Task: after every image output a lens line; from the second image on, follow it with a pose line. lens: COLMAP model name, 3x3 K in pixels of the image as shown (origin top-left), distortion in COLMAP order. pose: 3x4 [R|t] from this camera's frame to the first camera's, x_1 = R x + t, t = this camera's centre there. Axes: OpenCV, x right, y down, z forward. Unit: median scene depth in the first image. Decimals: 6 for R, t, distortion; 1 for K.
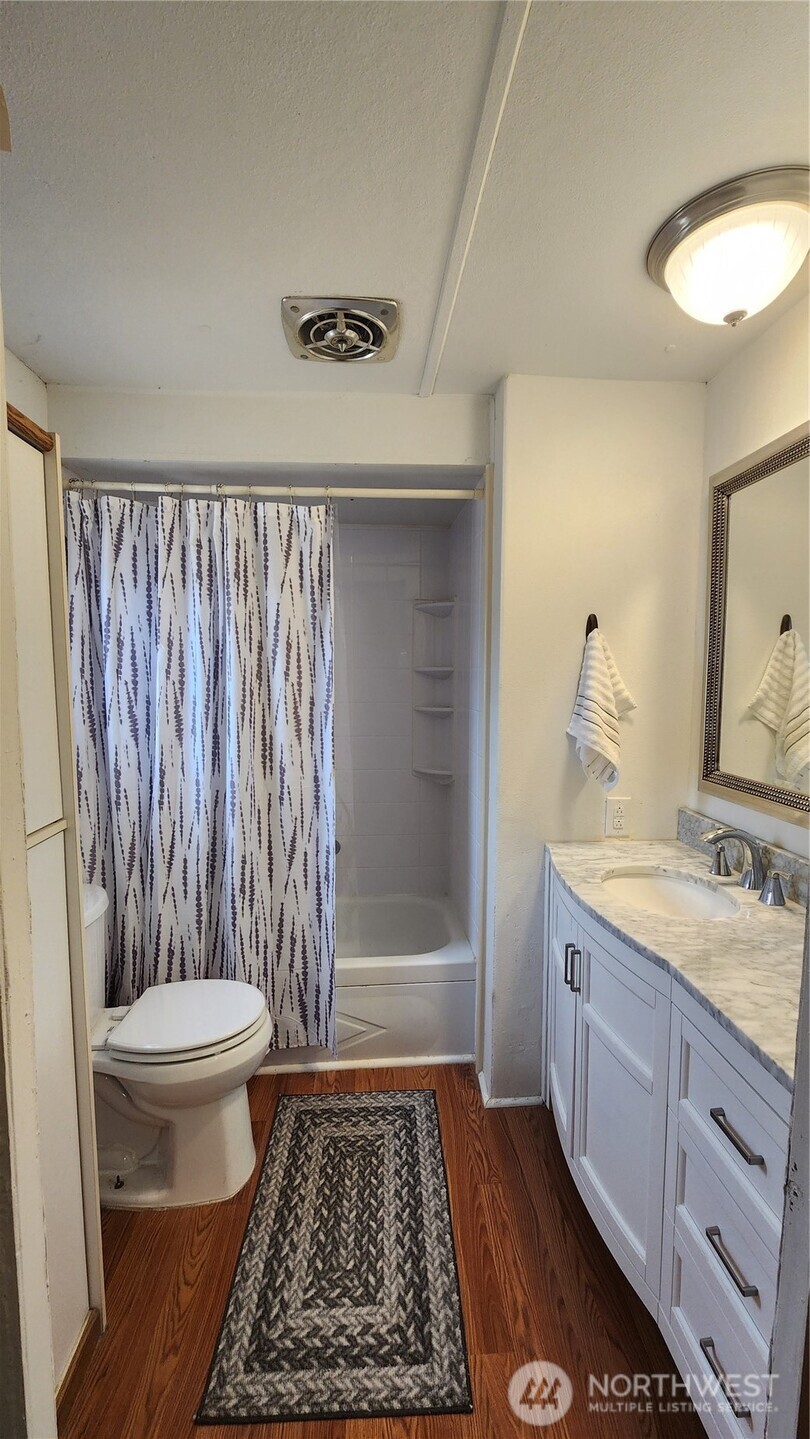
lens RADIAL K [[587.3, 0, 400.1], [0, 587.3, 728.6], [0, 0, 1]] dist [0.000110, -0.000718]
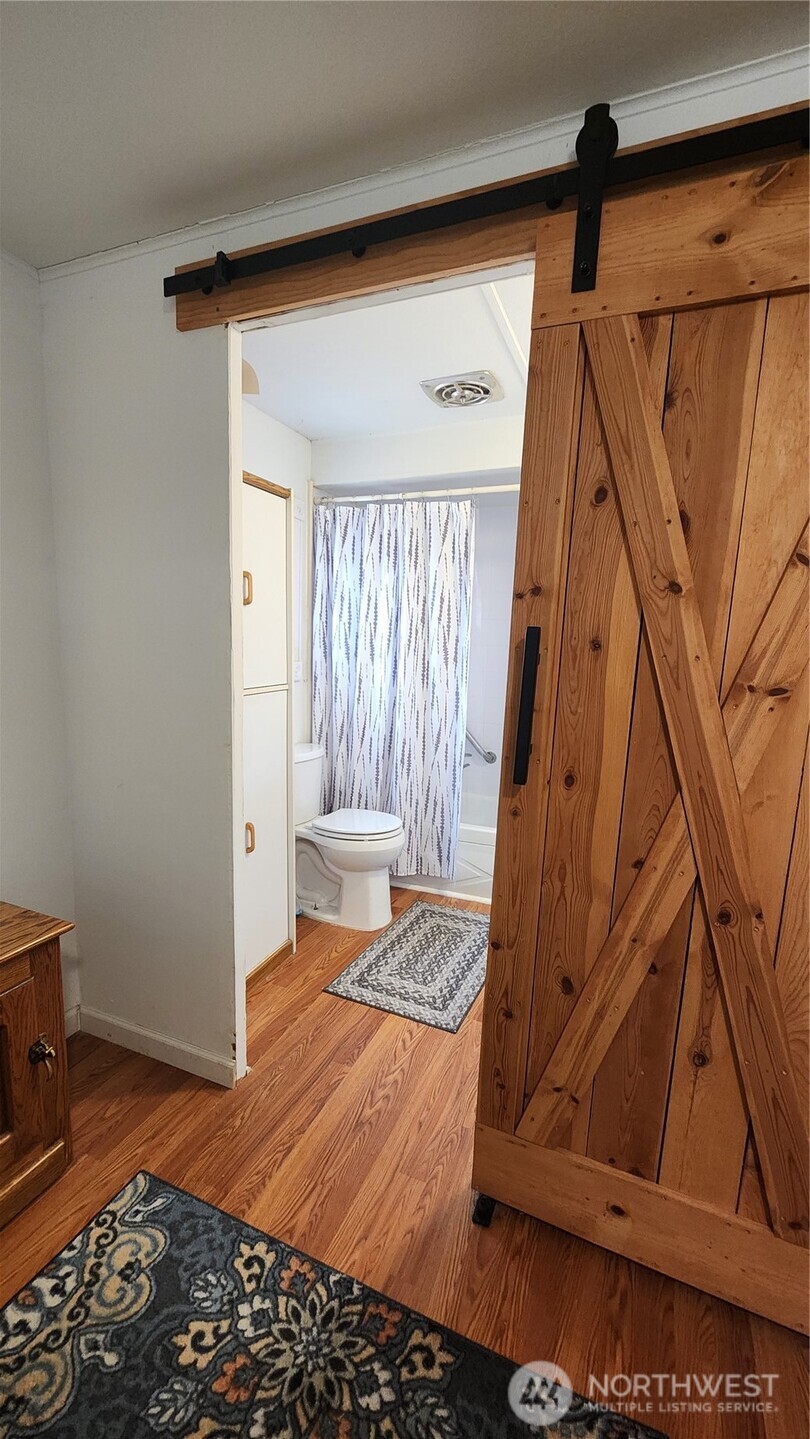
lens RADIAL K [[587.3, 0, 400.1], [0, 587.3, 728.6], [0, 0, 1]] dist [0.000110, -0.000718]
pose [[0.890484, 0.091372, -0.445747, 0.426487], [-0.066761, 0.995265, 0.070645, 0.087746], [0.450091, -0.033149, 0.892367, -0.389167]]
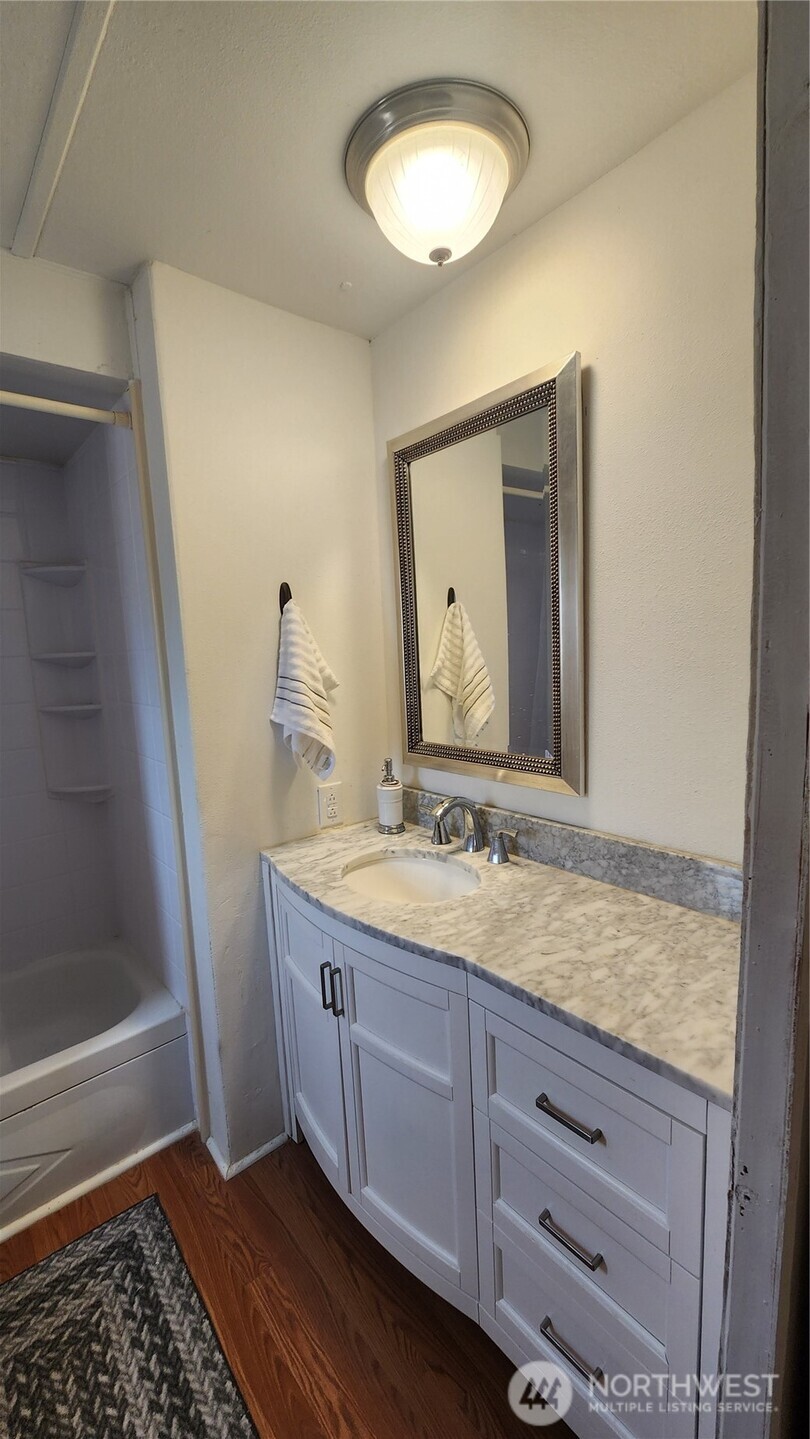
lens RADIAL K [[587.3, 0, 400.1], [0, 587.3, 728.6], [0, 0, 1]] dist [0.000110, -0.000718]
pose [[0.801133, -0.119529, 0.586429, -0.071437], [0.100870, 0.992803, 0.064558, -0.017704], [-0.589925, 0.007434, 0.807424, 0.190078]]
